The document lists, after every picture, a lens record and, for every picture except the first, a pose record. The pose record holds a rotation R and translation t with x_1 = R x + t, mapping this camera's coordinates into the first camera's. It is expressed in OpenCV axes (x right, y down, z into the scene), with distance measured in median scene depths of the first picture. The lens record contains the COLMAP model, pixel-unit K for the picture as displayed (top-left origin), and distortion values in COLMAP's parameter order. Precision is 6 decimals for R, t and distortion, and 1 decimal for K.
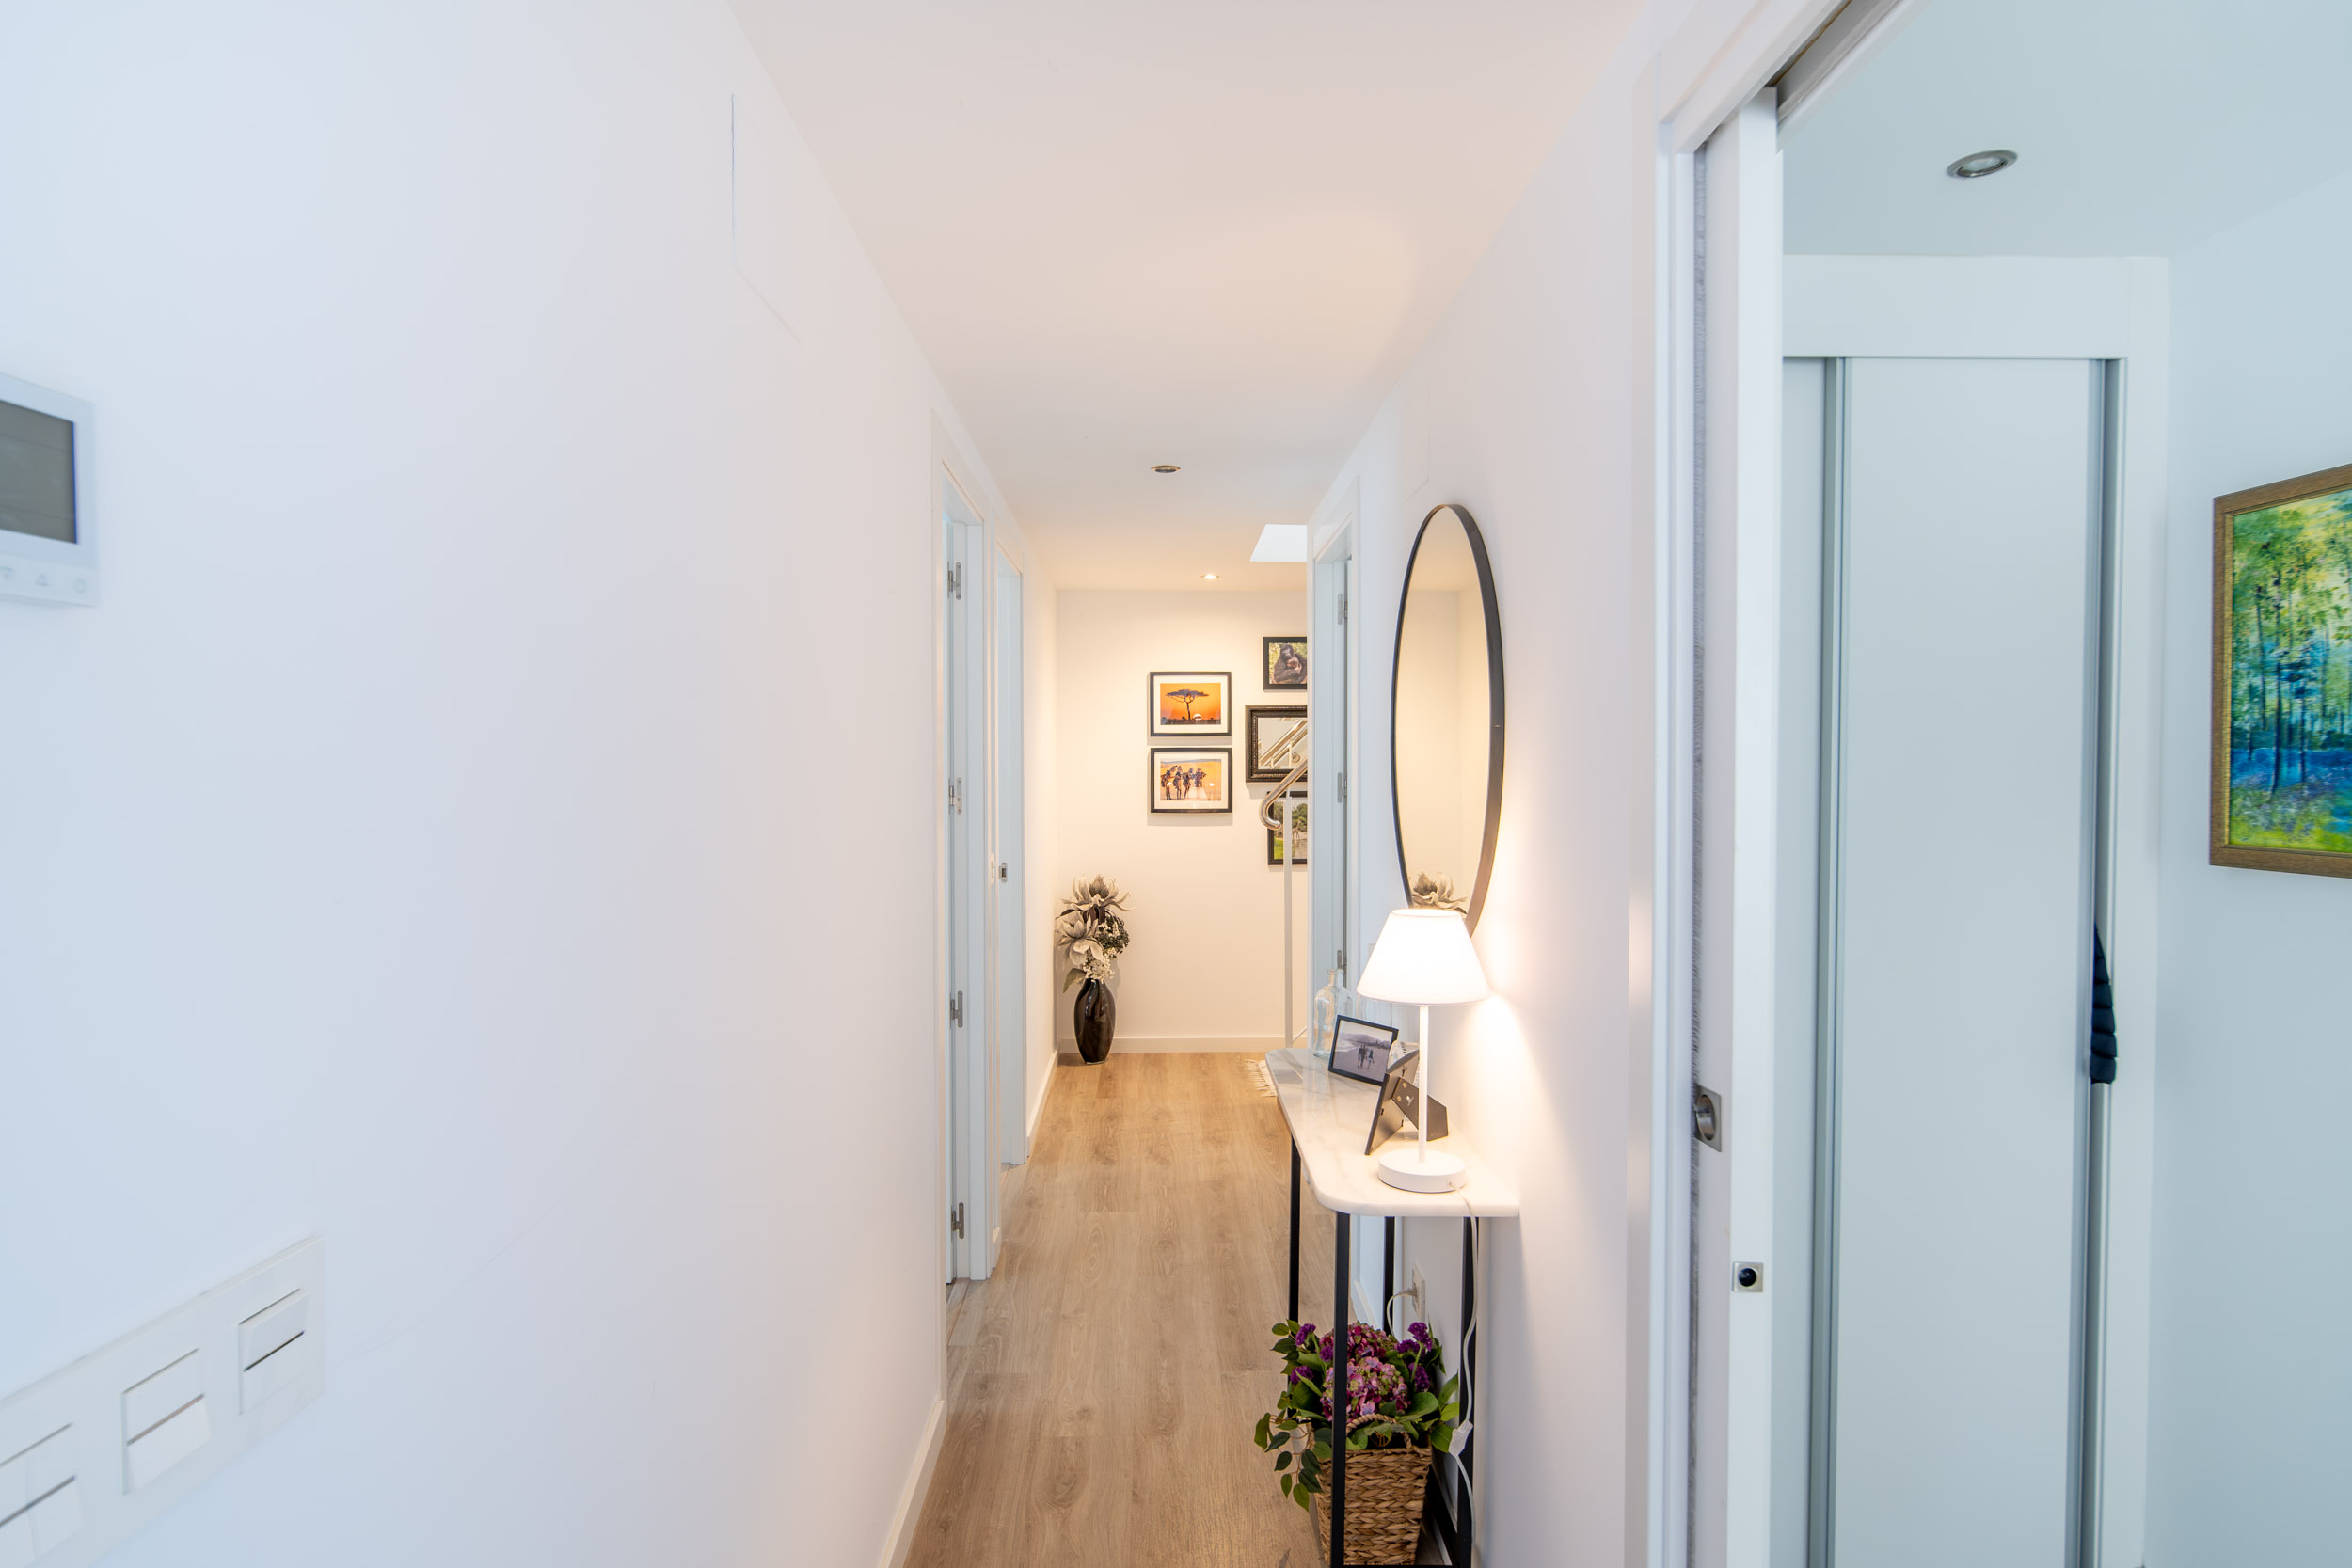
lens RADIAL K [[1282.4, 0, 1175.8], [0, 1282.4, 790.9], [0, 0, 1]] dist [0.000239, 0.002622]
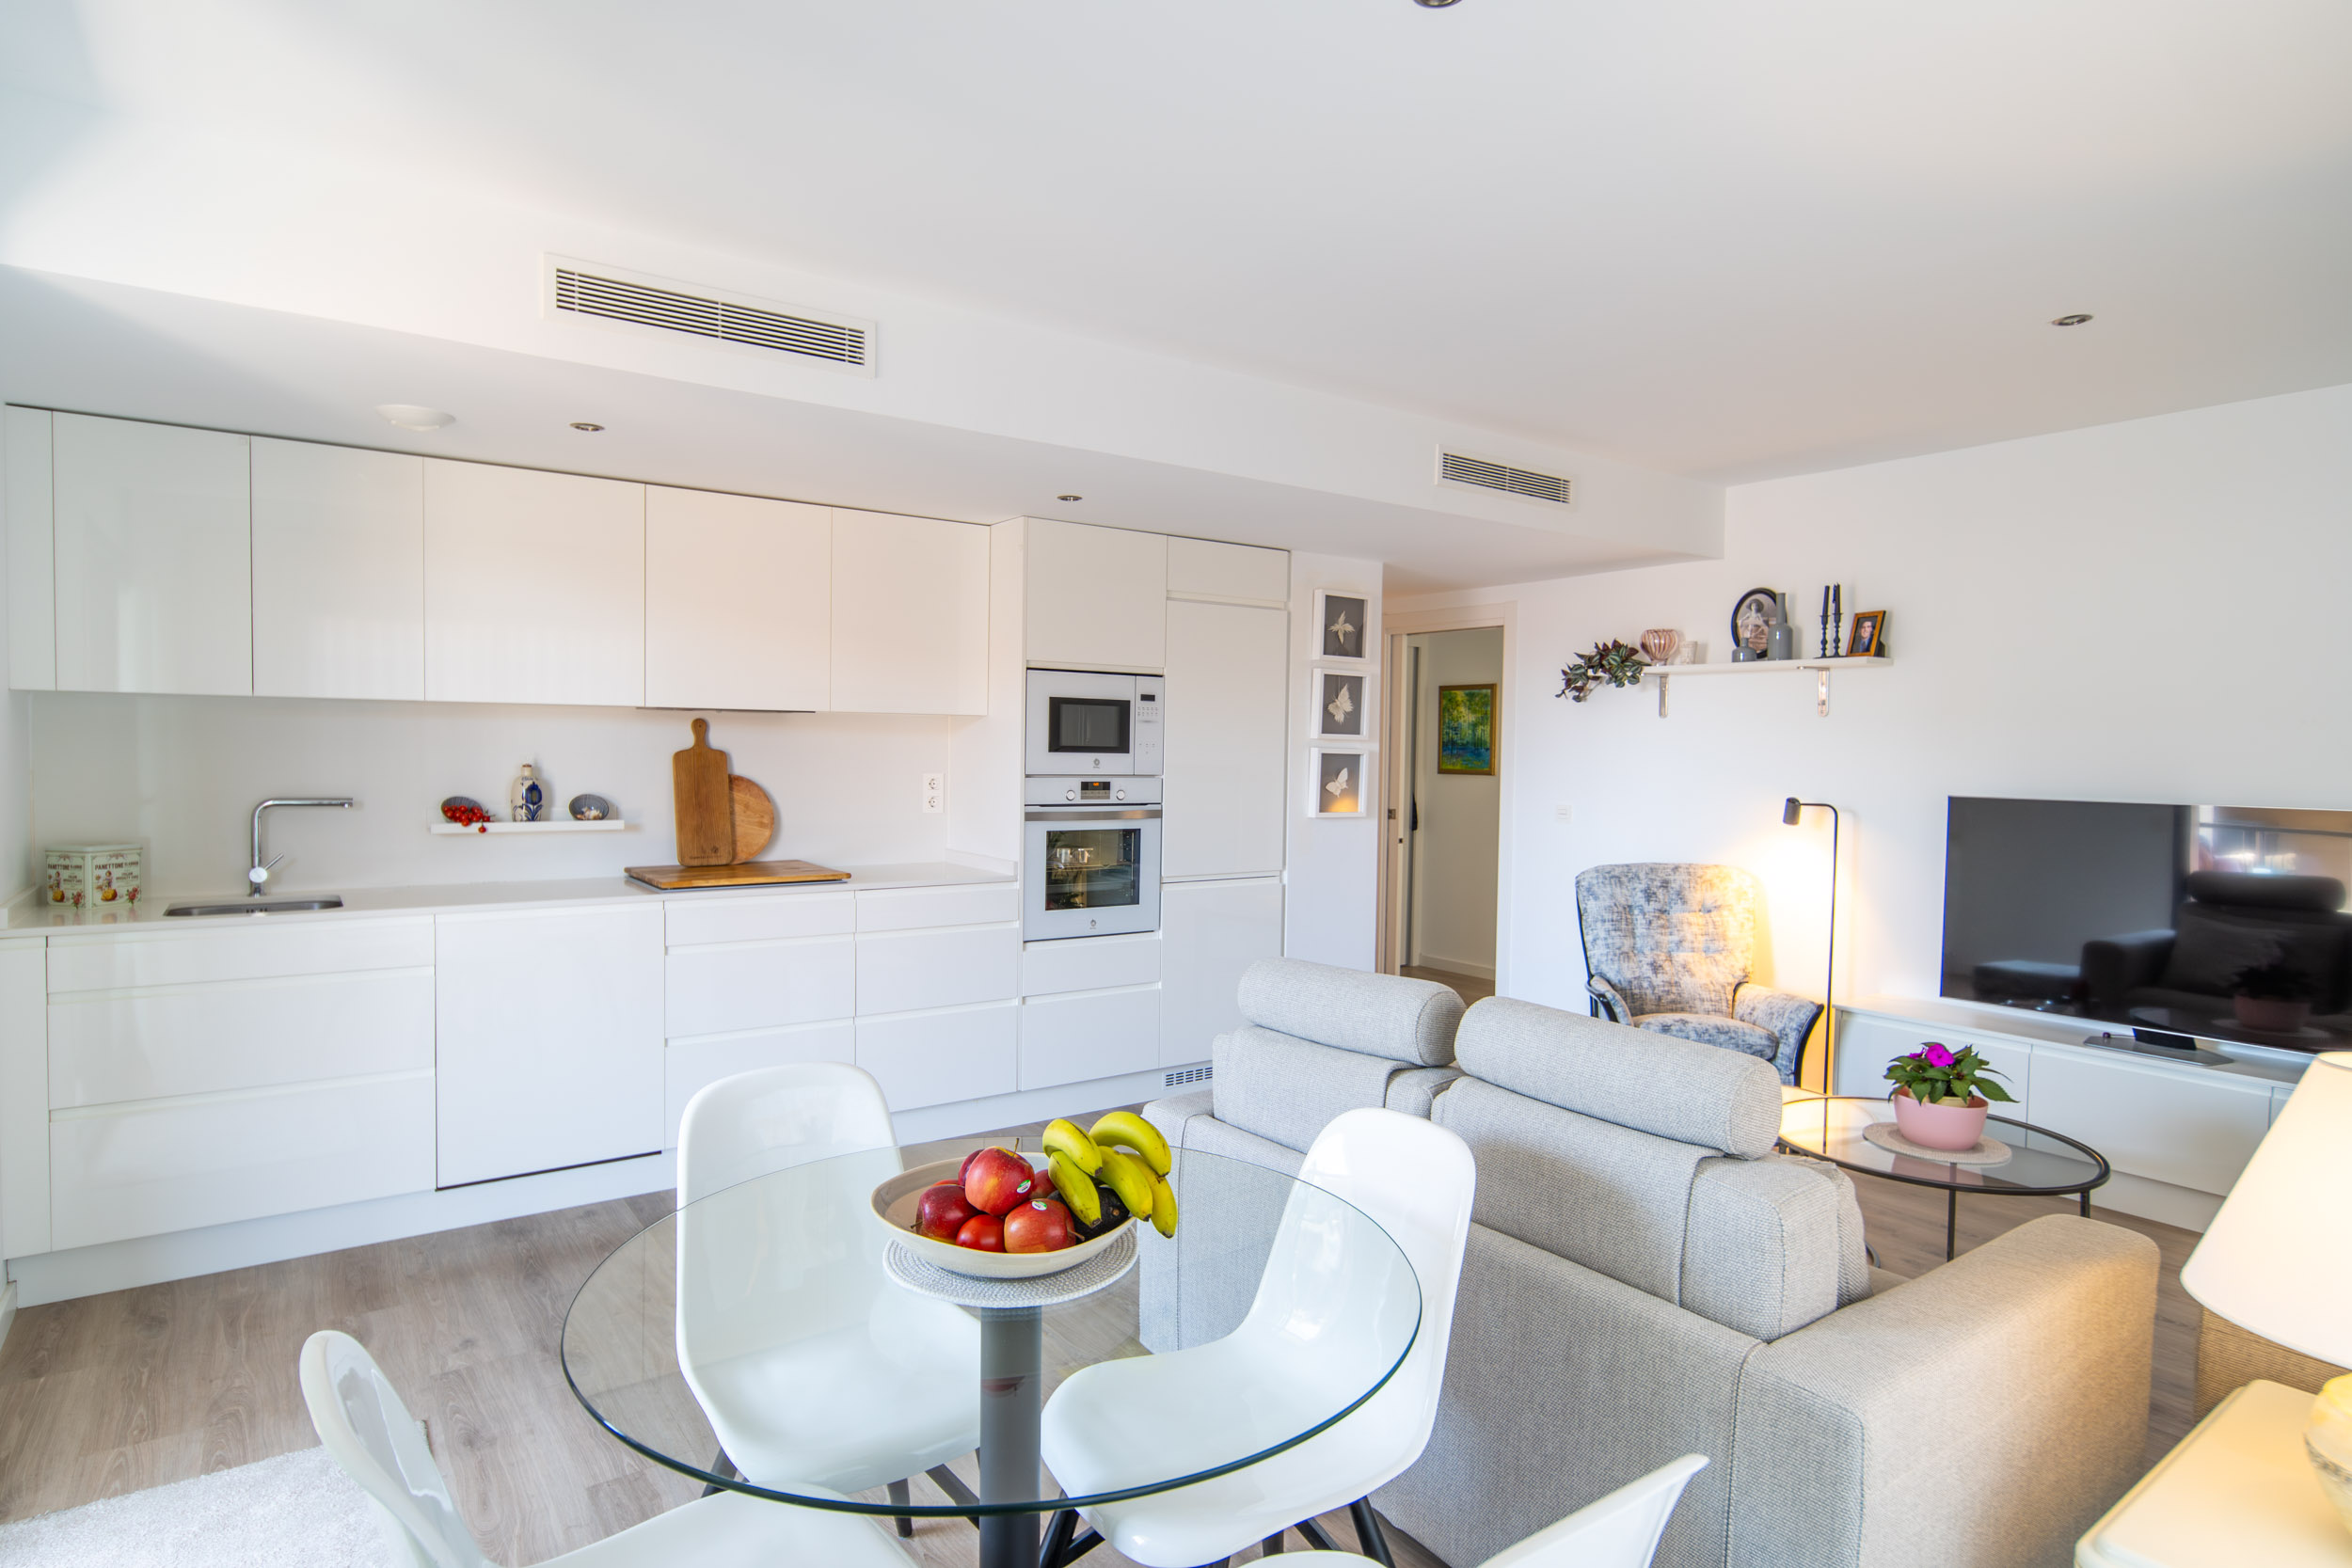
lens RADIAL K [[1262.7, 0, 1176.0], [0, 1262.7, 784.0], [0, 0, 1]] dist [-0.003149, 0.000704]
pose [[0.821879, -0.003744, 0.569650, -2.277046], [-0.001075, 0.999966, 0.008123, 0.059692], [-0.569662, -0.007288, 0.821847, -1.925923]]
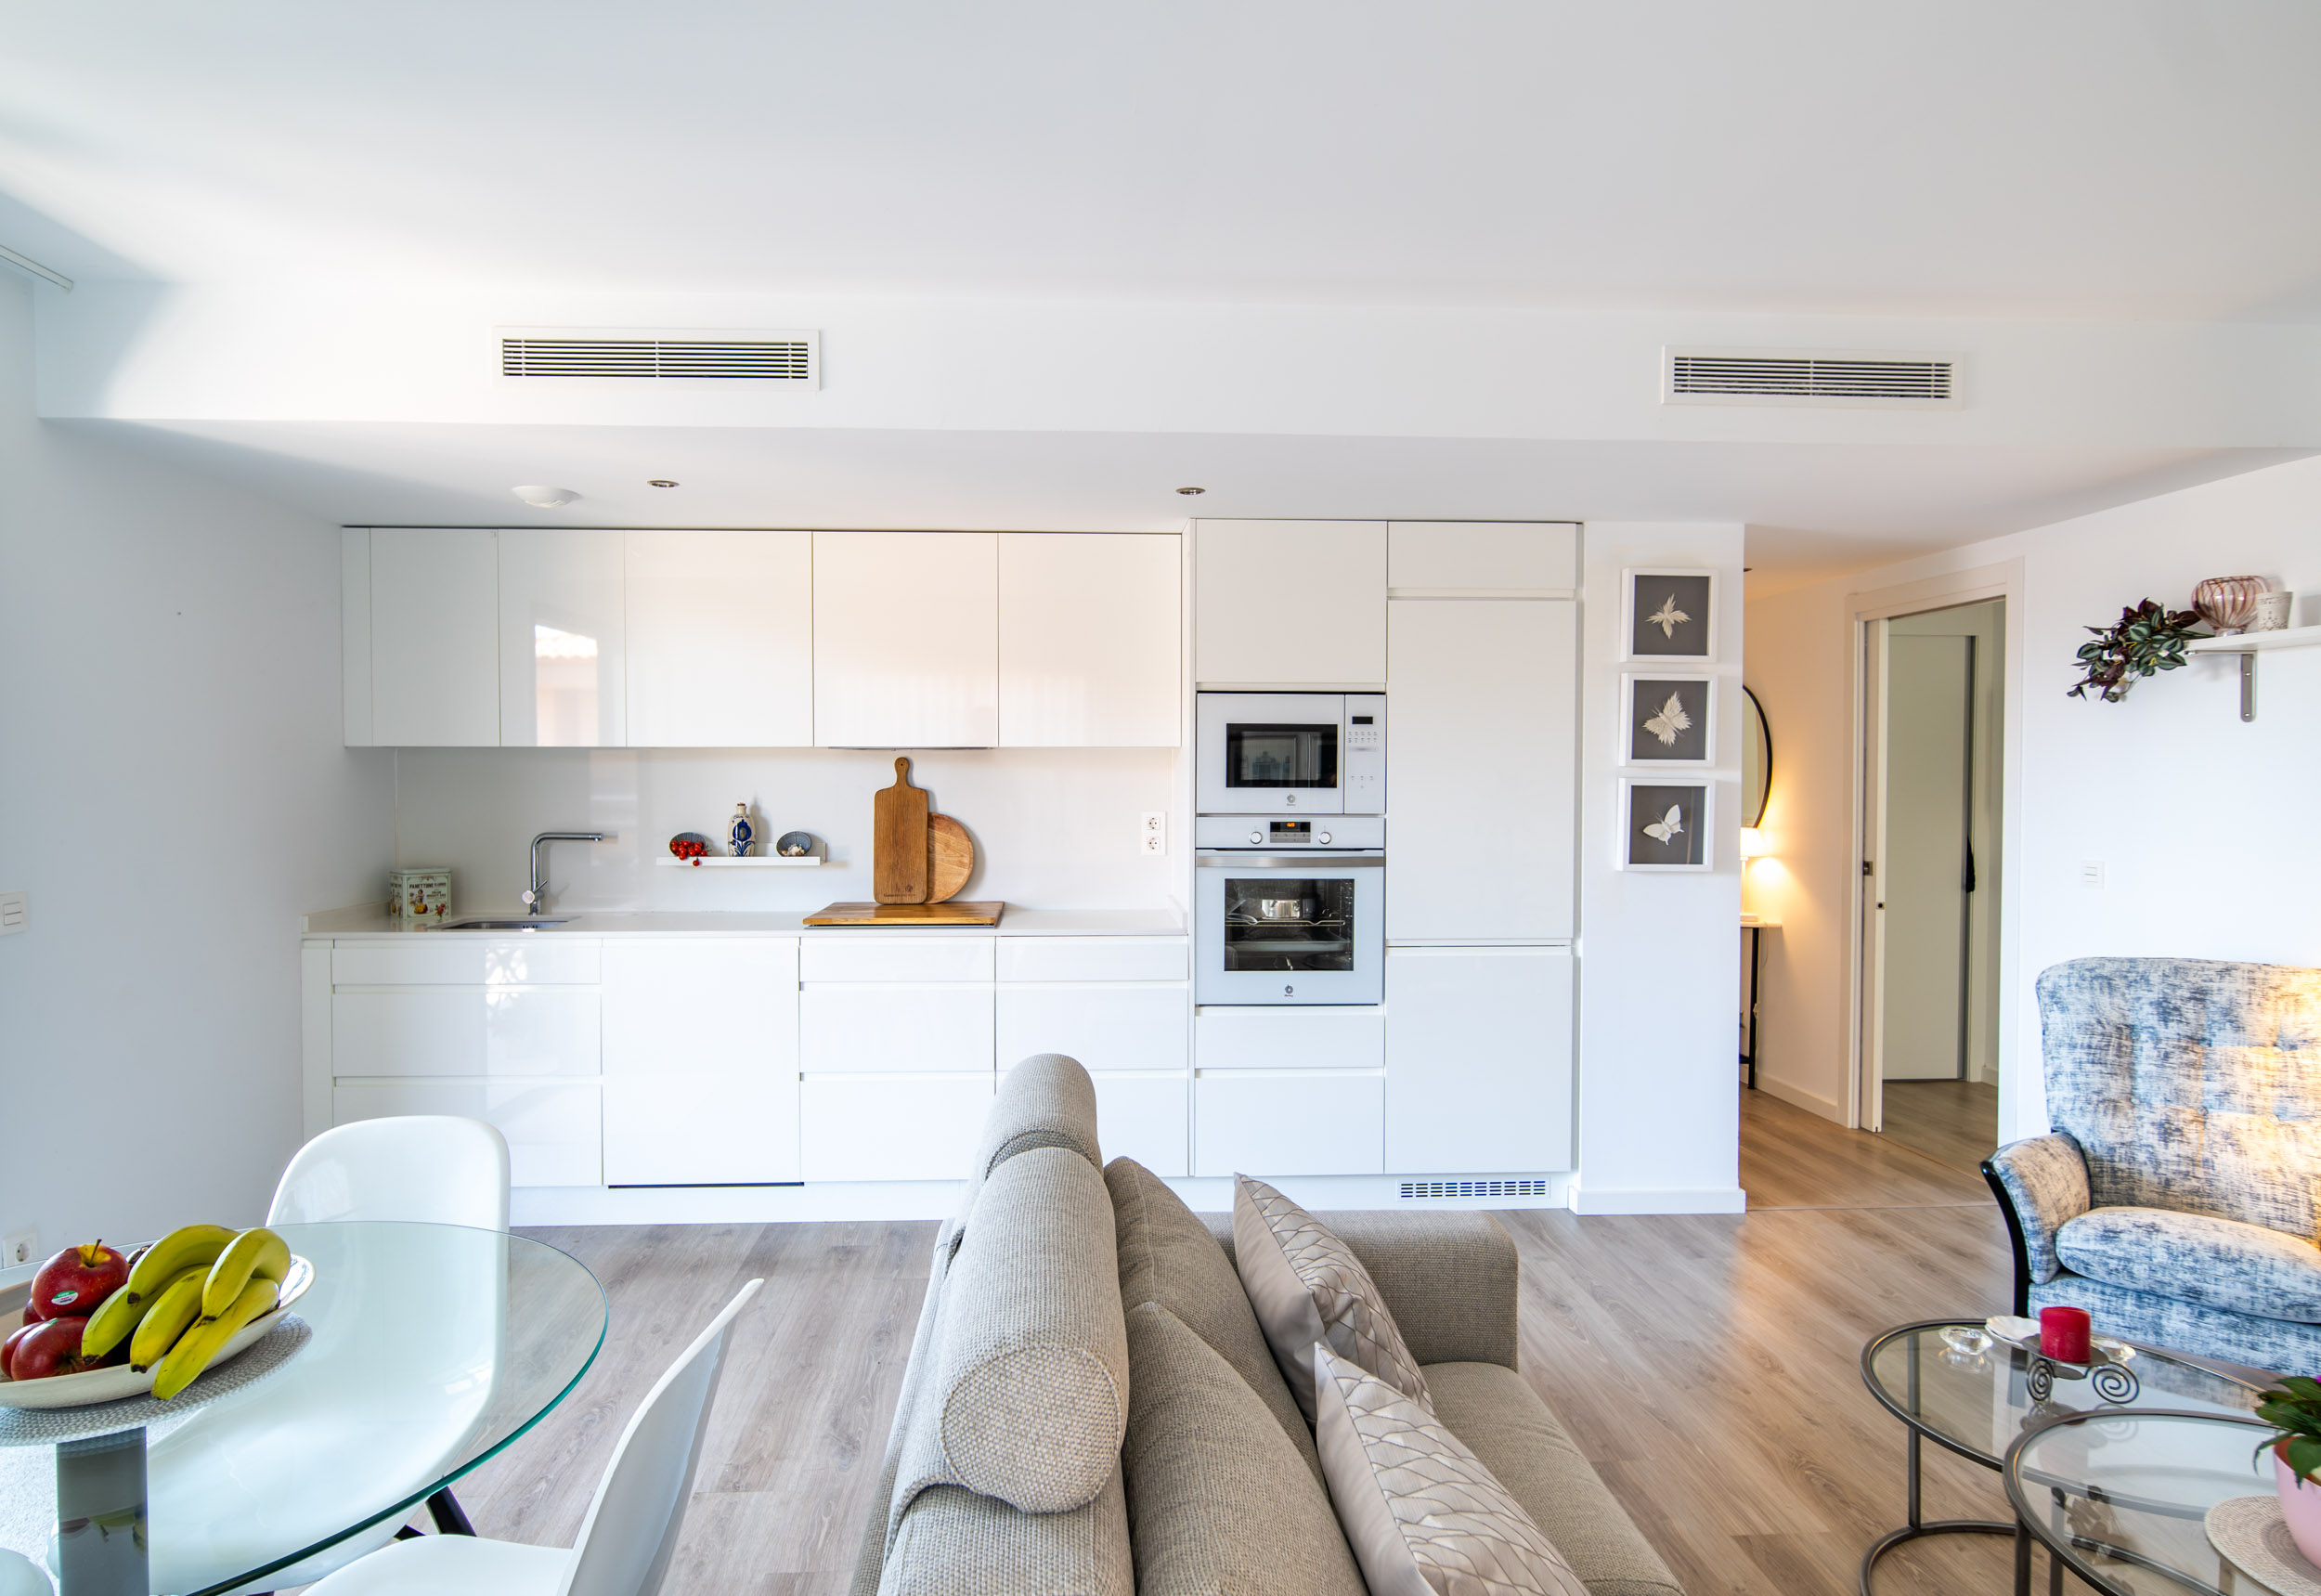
lens RADIAL K [[1299.9, 0, 1126.0], [0, 1299.9, 799.2], [0, 0, 1]] dist [0.001158, 0.000596]
pose [[0.999305, 0.002051, 0.037213, -1.347208], [-0.001706, 0.999955, -0.009301, 0.058270], [-0.037230, 0.009231, 0.999264, -1.943589]]
